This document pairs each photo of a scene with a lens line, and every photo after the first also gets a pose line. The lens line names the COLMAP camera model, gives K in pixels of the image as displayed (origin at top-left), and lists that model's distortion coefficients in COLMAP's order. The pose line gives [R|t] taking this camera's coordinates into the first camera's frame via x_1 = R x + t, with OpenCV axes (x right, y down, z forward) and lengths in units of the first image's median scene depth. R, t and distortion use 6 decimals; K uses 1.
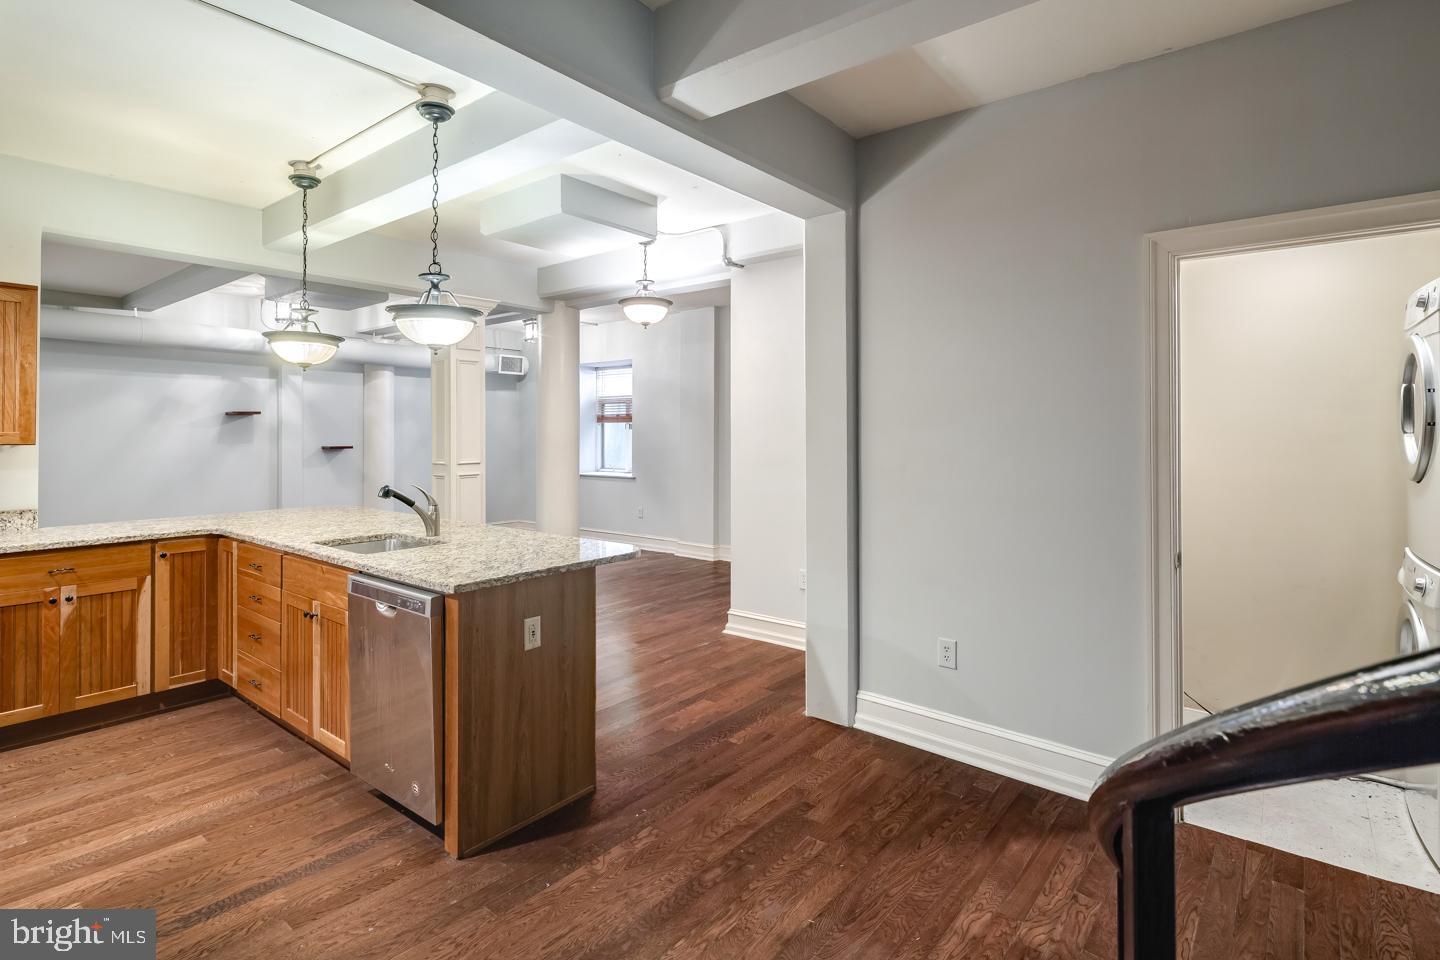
lens RADIAL K [[723.2, 0, 702.0], [0, 723.2, 424.6], [0, 0, 1]] dist [-0.002220, -0.001747]
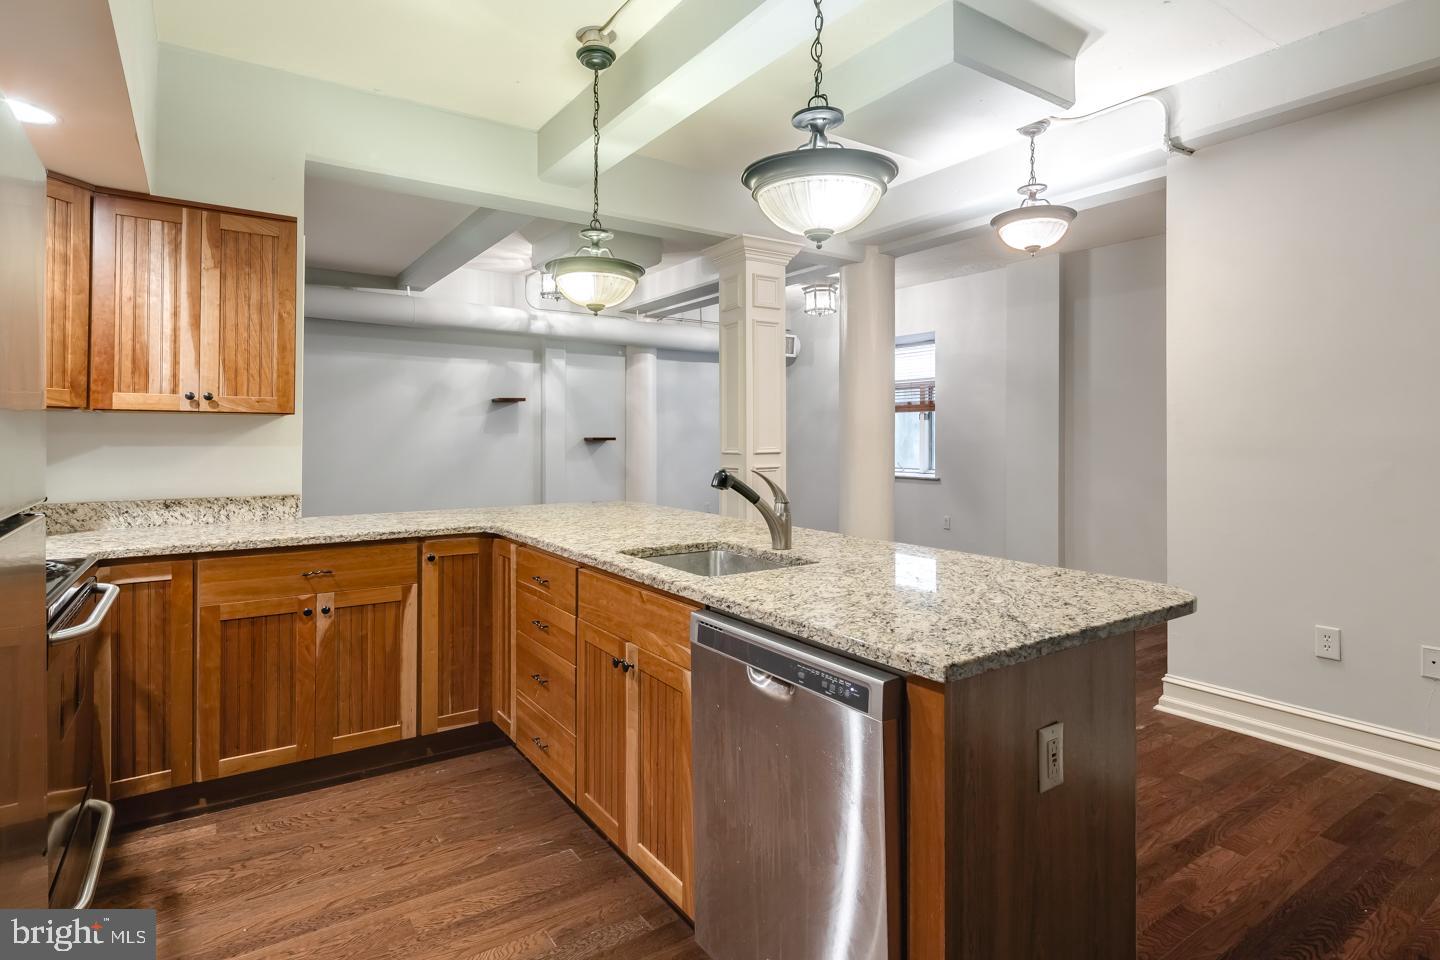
lens RADIAL K [[759.1, 0, 719.5], [0, 759.1, 429.2], [0, 0, 1]] dist [-0.000928, -0.000536]
pose [[0.960011, 0.000415, -0.279961, -0.229545], [-0.000025, 0.999999, 0.001396, 0.043430], [0.279962, -0.001333, 0.960010, 0.316358]]
